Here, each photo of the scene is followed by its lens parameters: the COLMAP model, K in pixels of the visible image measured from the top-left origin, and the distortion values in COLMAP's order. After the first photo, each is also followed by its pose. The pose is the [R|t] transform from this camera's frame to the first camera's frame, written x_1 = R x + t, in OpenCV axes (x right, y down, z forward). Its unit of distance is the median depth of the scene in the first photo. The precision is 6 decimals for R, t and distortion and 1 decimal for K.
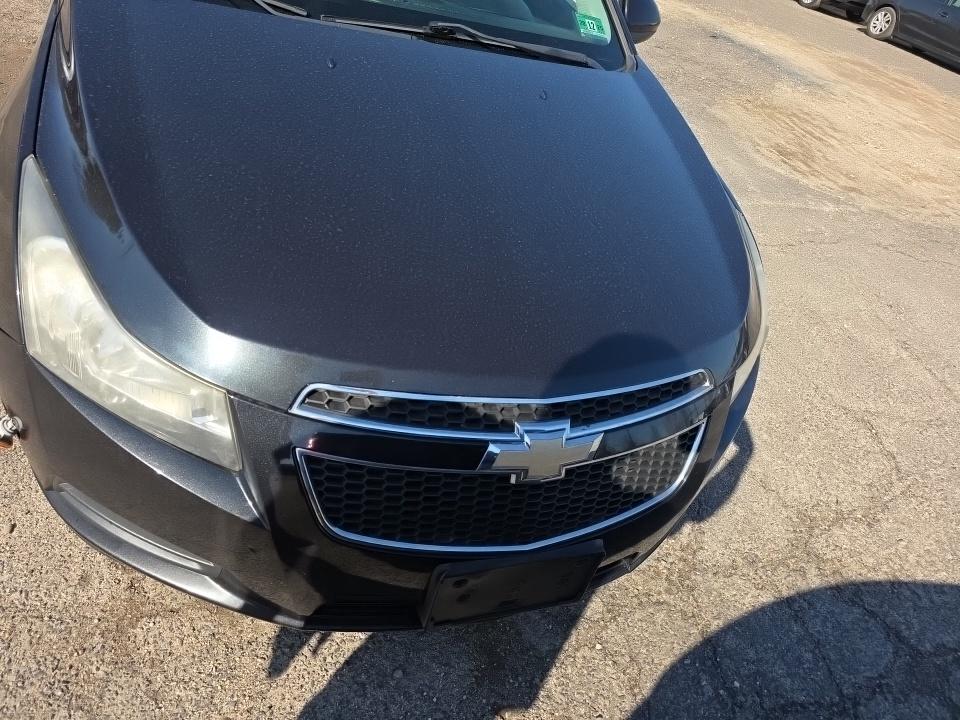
lens RADIAL K [[662.4, 0, 480.0], [0, 662.4, 360.0], [0, 0, 1]] dist [0.055133, -0.061425]
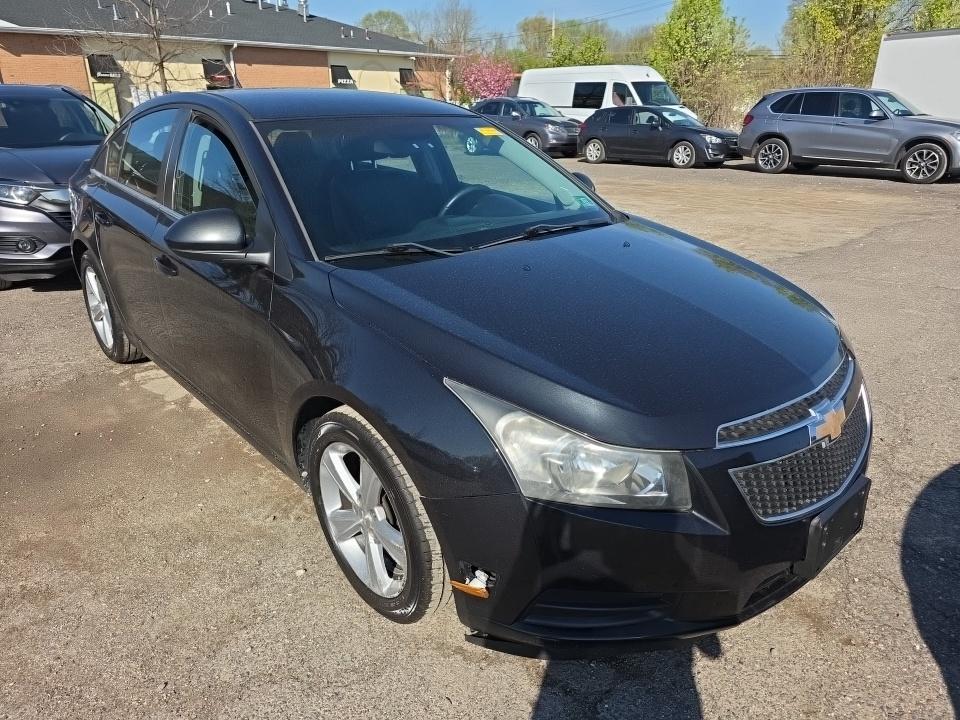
lens RADIAL K [[662.4, 0, 480.0], [0, 662.4, 360.0], [0, 0, 1]] dist [0.055133, -0.061425]
pose [[0.887170, -0.365001, 0.282318, -0.624469], [0.425063, 0.884533, -0.192153, -0.021644], [-0.179584, 0.290476, 0.939880, -0.227305]]
